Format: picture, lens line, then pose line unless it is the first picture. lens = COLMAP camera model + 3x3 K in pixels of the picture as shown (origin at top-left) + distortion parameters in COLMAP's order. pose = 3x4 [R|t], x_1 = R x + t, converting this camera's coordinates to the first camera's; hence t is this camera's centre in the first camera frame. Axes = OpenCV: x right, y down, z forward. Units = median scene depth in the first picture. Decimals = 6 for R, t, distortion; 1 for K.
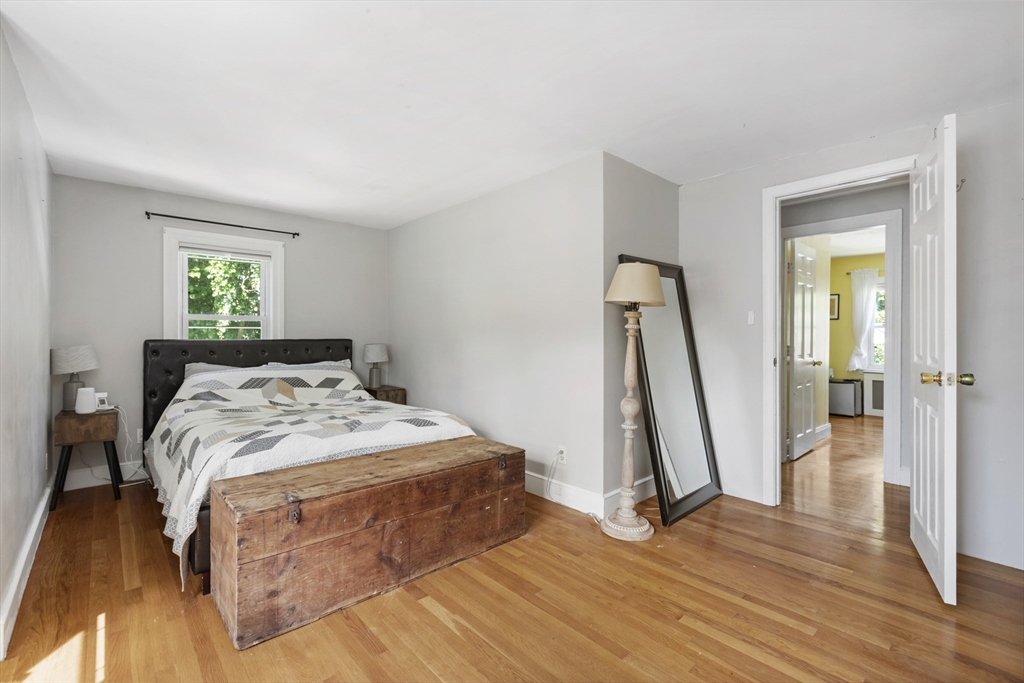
lens RADIAL K [[459.5, 0, 507.3], [0, 459.5, 336.5], [0, 0, 1]] dist [0.004526, 0.000565]
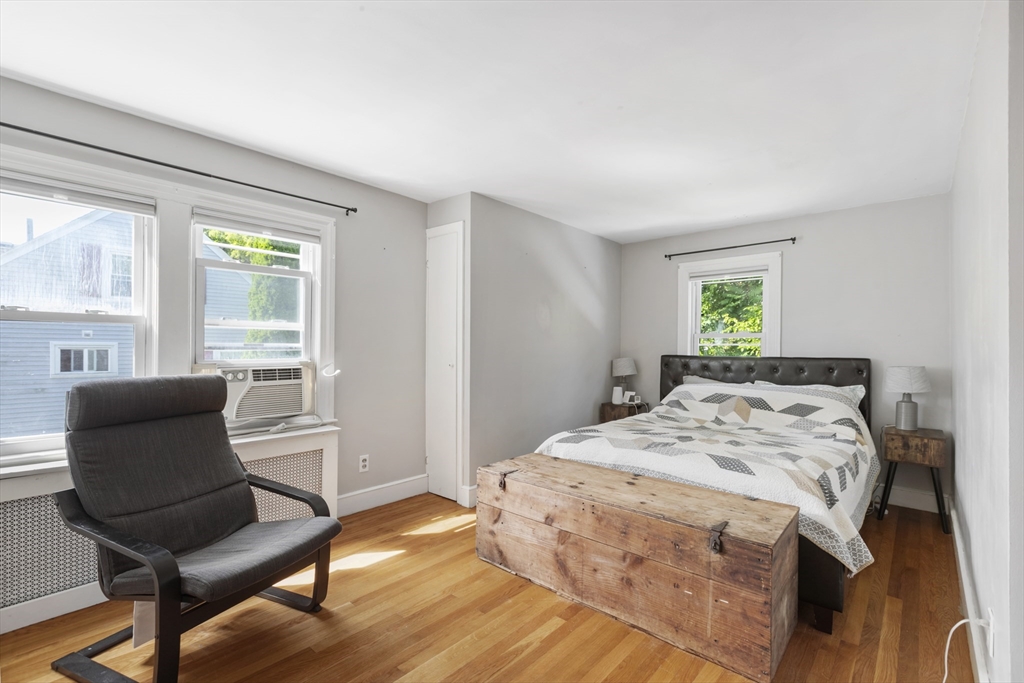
lens RADIAL K [[459.5, 0, 507.0], [0, 459.5, 346.1], [0, 0, 1]] dist [0.004526, 0.000565]
pose [[0.105350, -0.006435, -0.994414, 0.550061], [-0.010838, 0.999912, -0.007619, -0.003805], [0.994376, 0.011580, 0.105271, 0.541363]]
